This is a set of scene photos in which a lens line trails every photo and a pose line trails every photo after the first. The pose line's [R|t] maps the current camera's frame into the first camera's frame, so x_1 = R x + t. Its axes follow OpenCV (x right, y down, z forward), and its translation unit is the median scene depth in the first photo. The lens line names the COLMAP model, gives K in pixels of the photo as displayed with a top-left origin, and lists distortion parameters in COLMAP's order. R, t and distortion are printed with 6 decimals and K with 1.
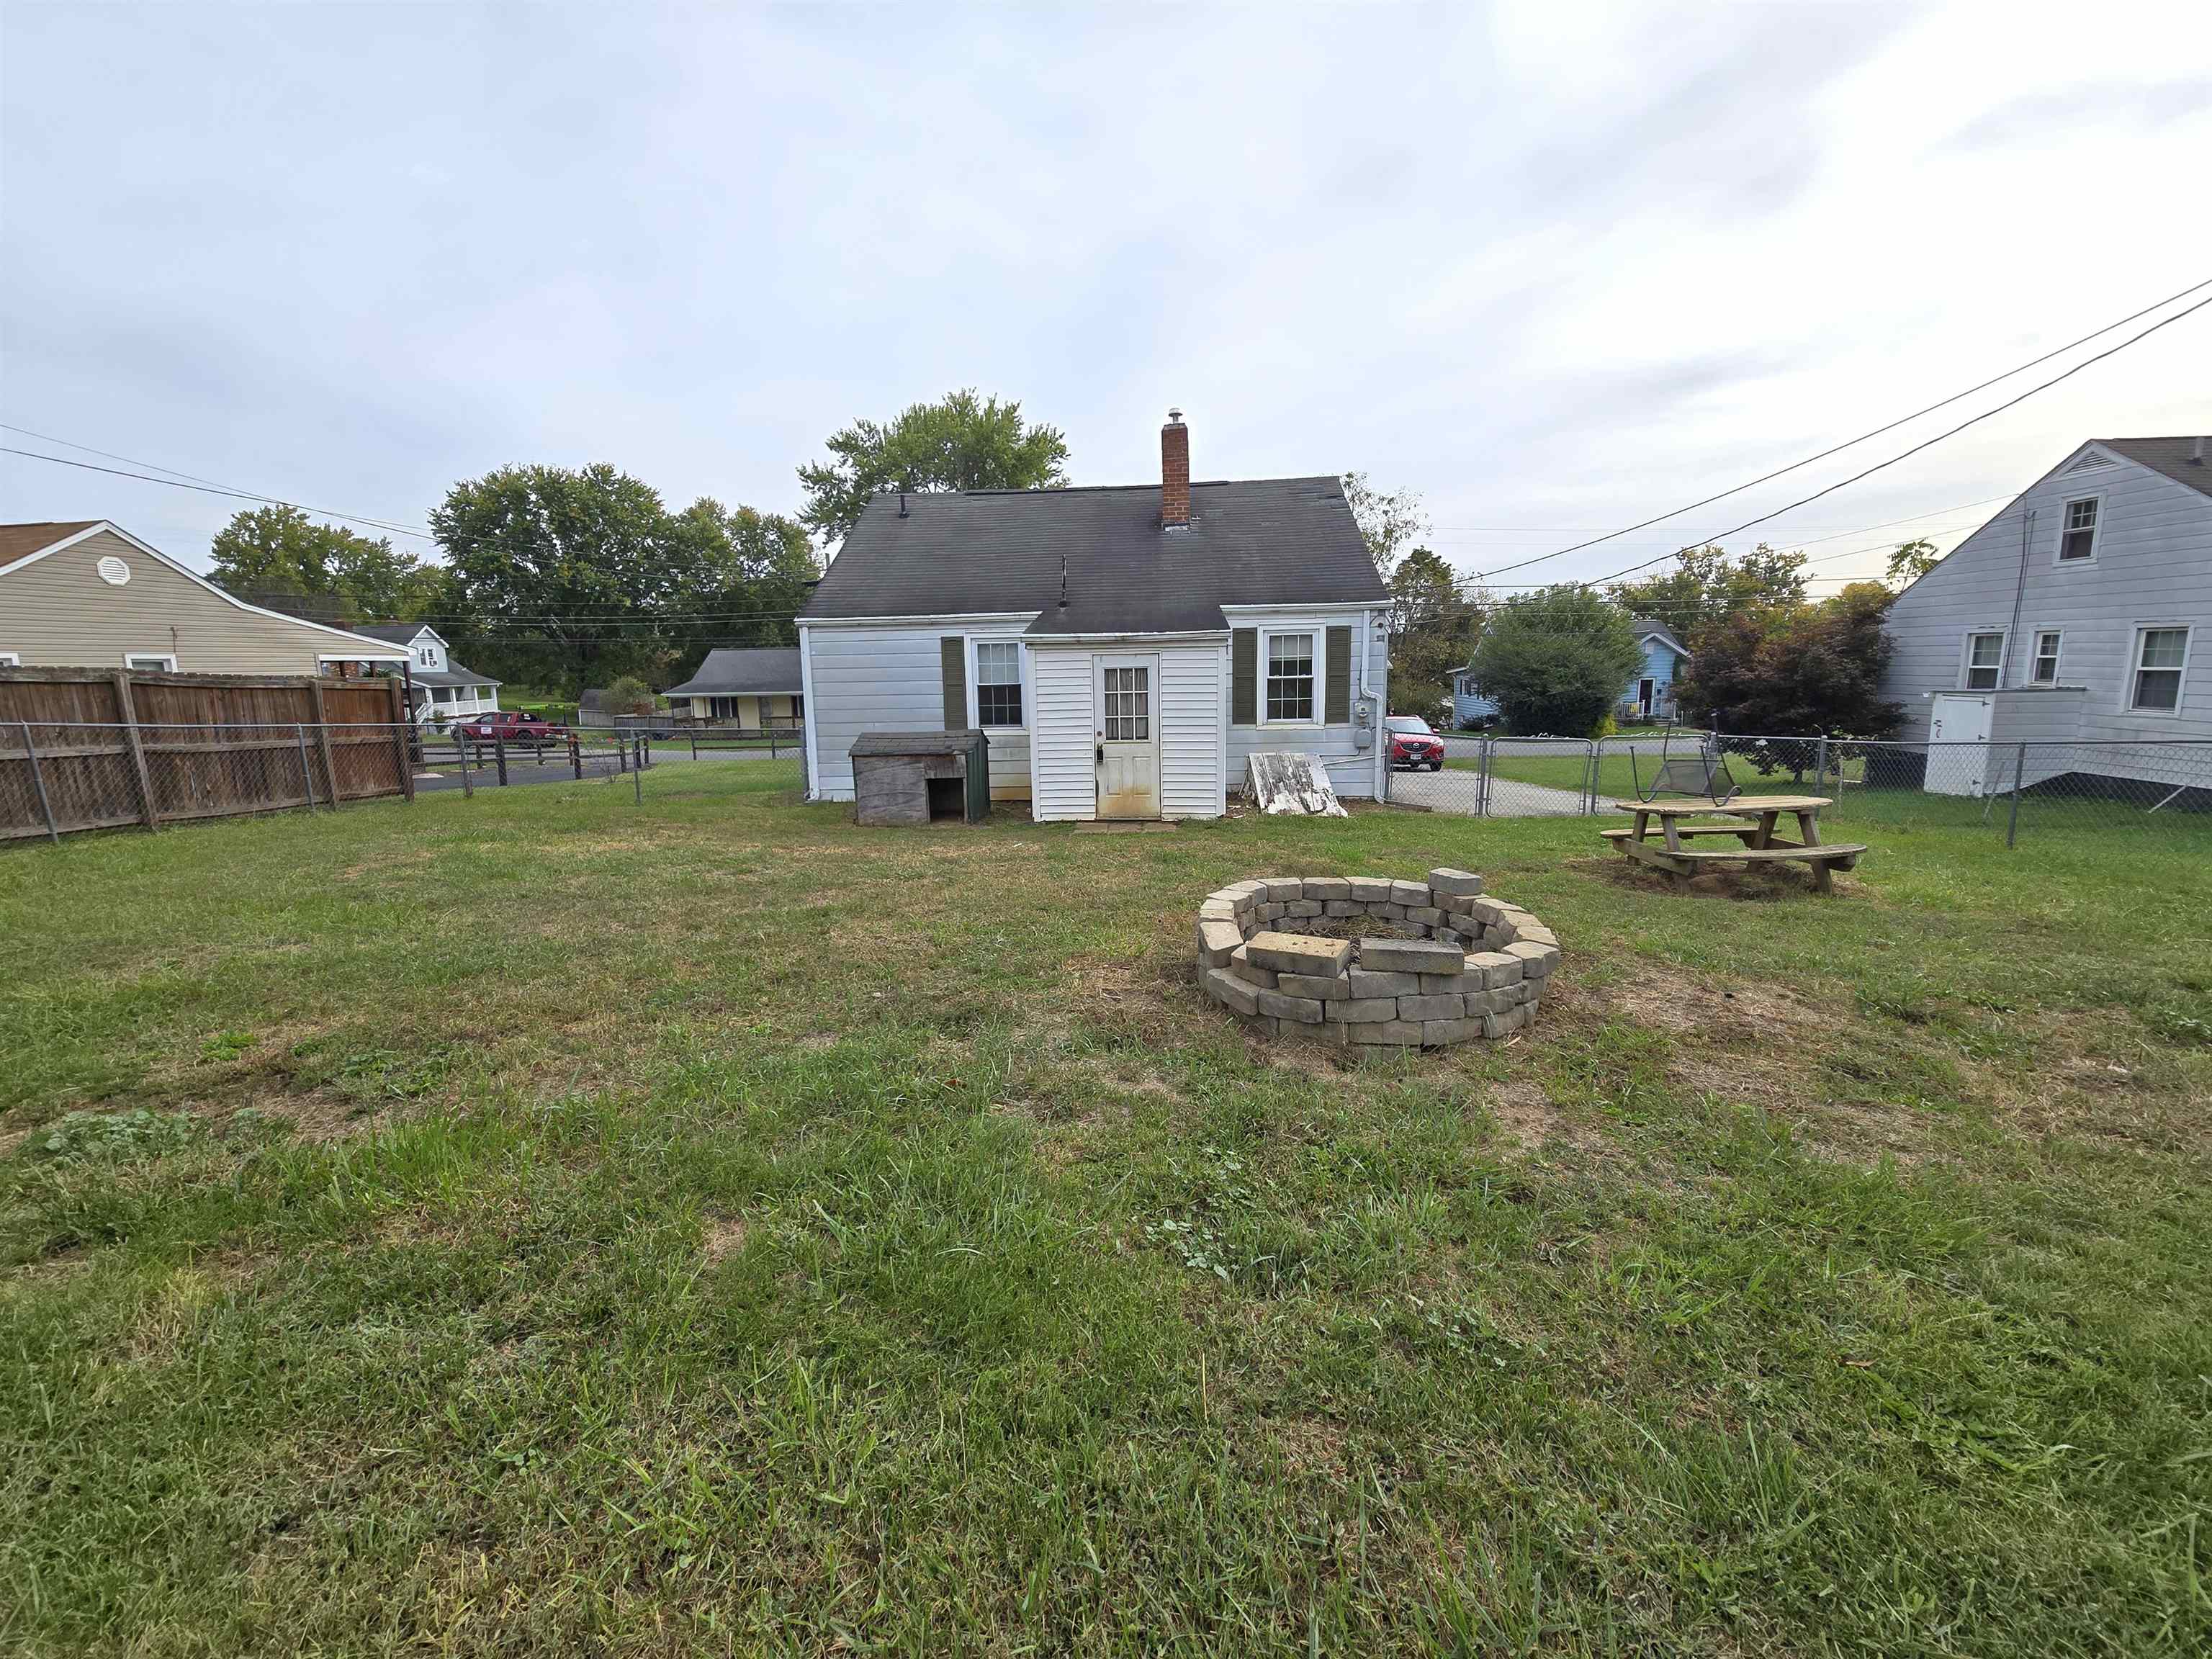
lens RADIAL K [[888.3, 0, 1072.8], [0, 888.3, 817.7], [0, 0, 1]] dist [0.005005, -0.000012]
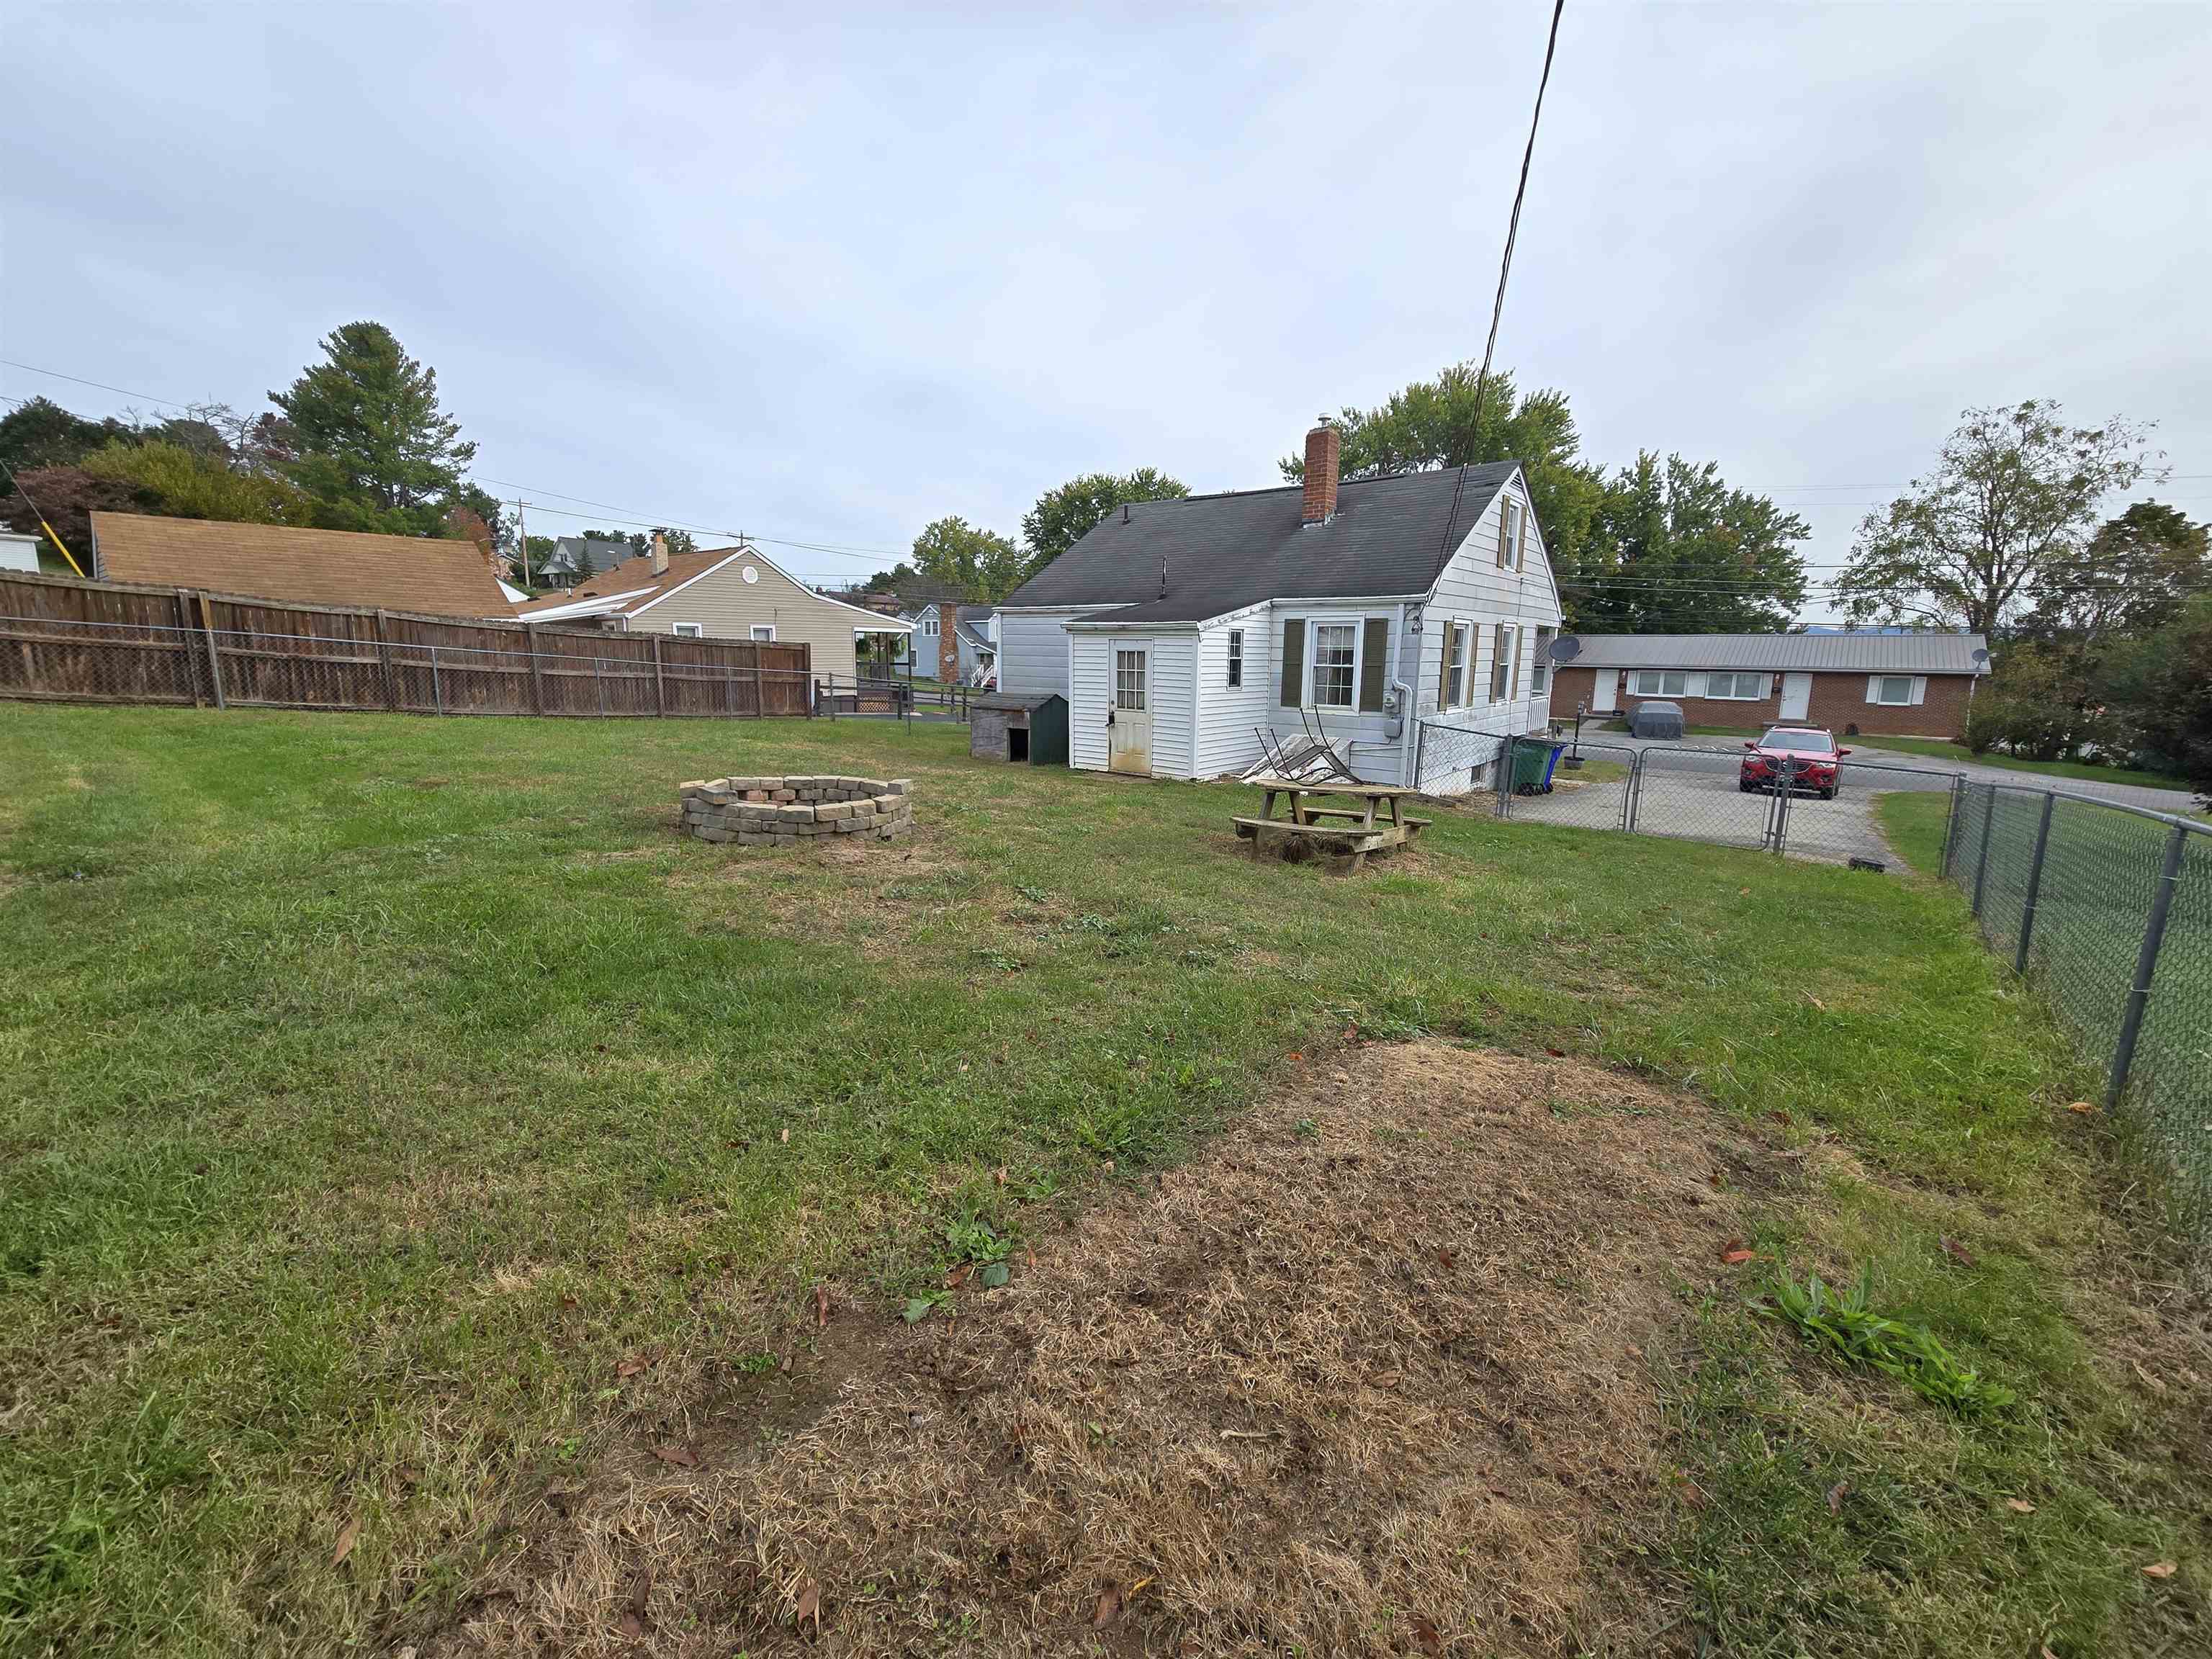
lens RADIAL K [[882.8, 0, 1106.0], [0, 882.8, 829.5], [0, 0, 1]] dist [0.000994, -0.000085]
pose [[0.832917, 0.142285, -0.534794, 0.600341], [-0.123810, 0.989797, 0.070514, -0.003488], [0.539371, 0.007481, 0.842035, -0.043946]]
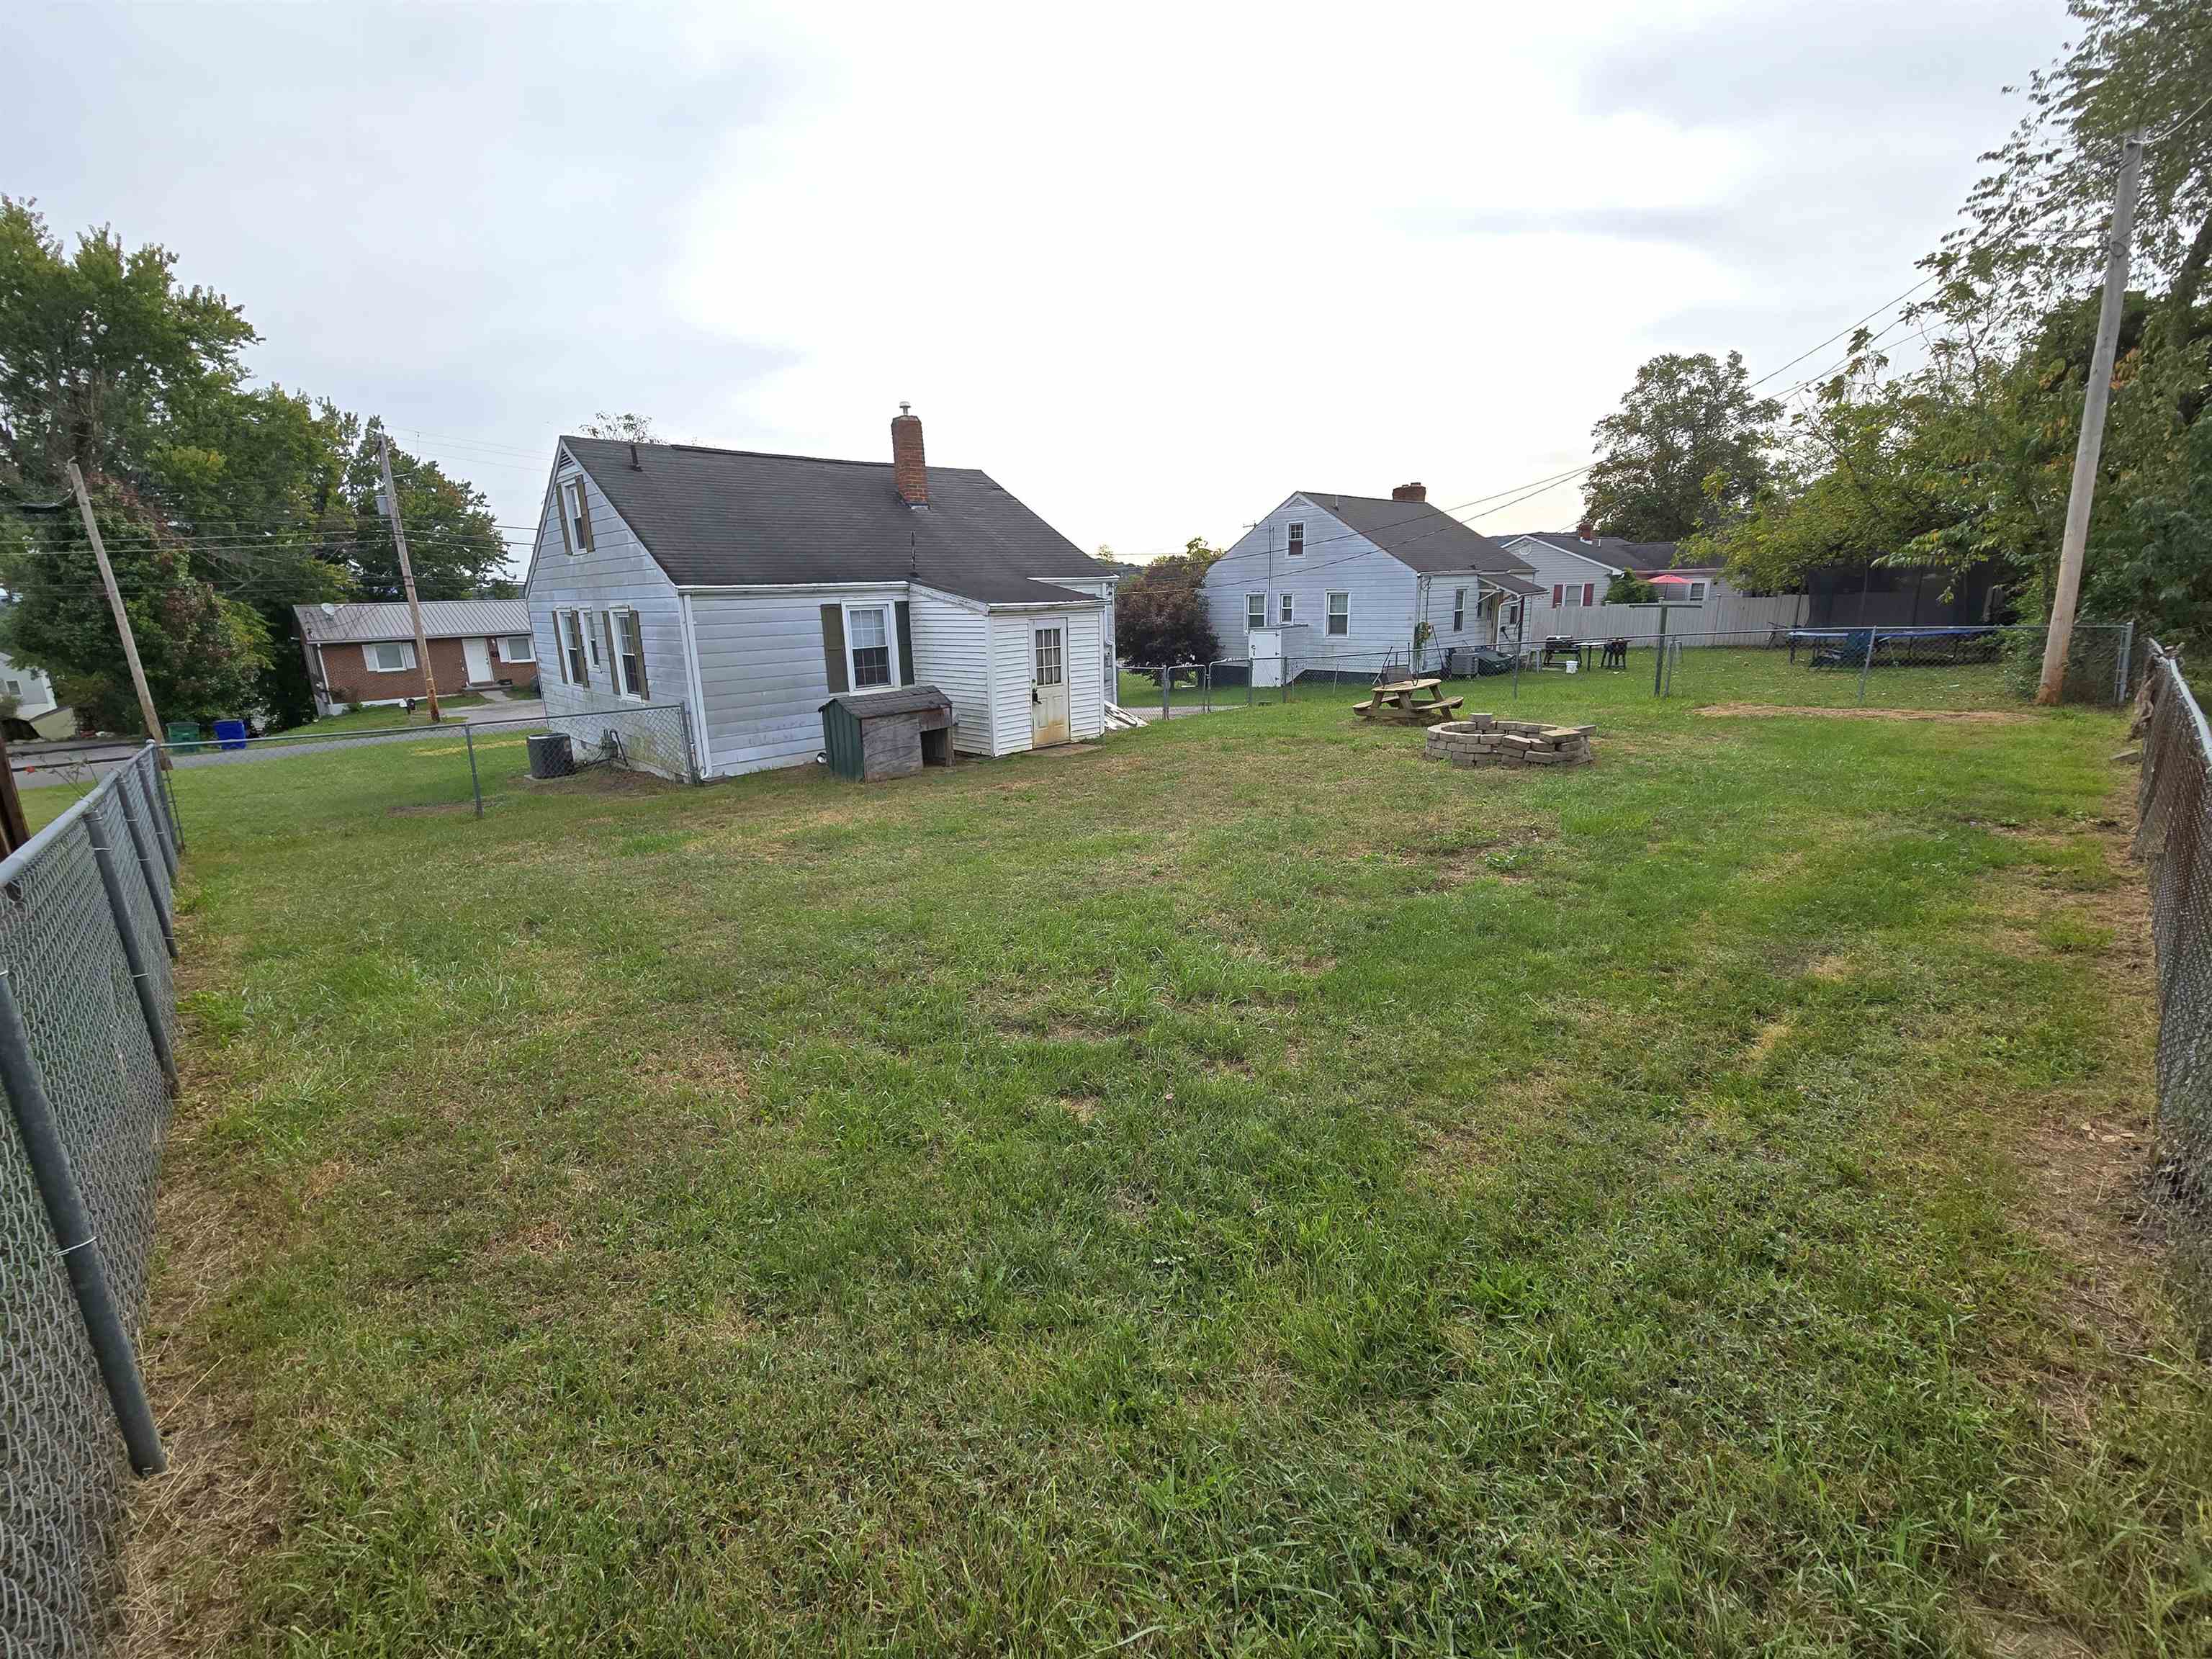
lens RADIAL K [[888.3, 0, 1072.8], [0, 888.3, 817.7], [0, 0, 1]] dist [0.005005, -0.000012]
pose [[0.687167, -0.179281, 0.704031, -0.732262], [0.141193, 0.983552, 0.112651, -0.030973], [-0.712647, 0.021994, 0.701178, 0.052788]]
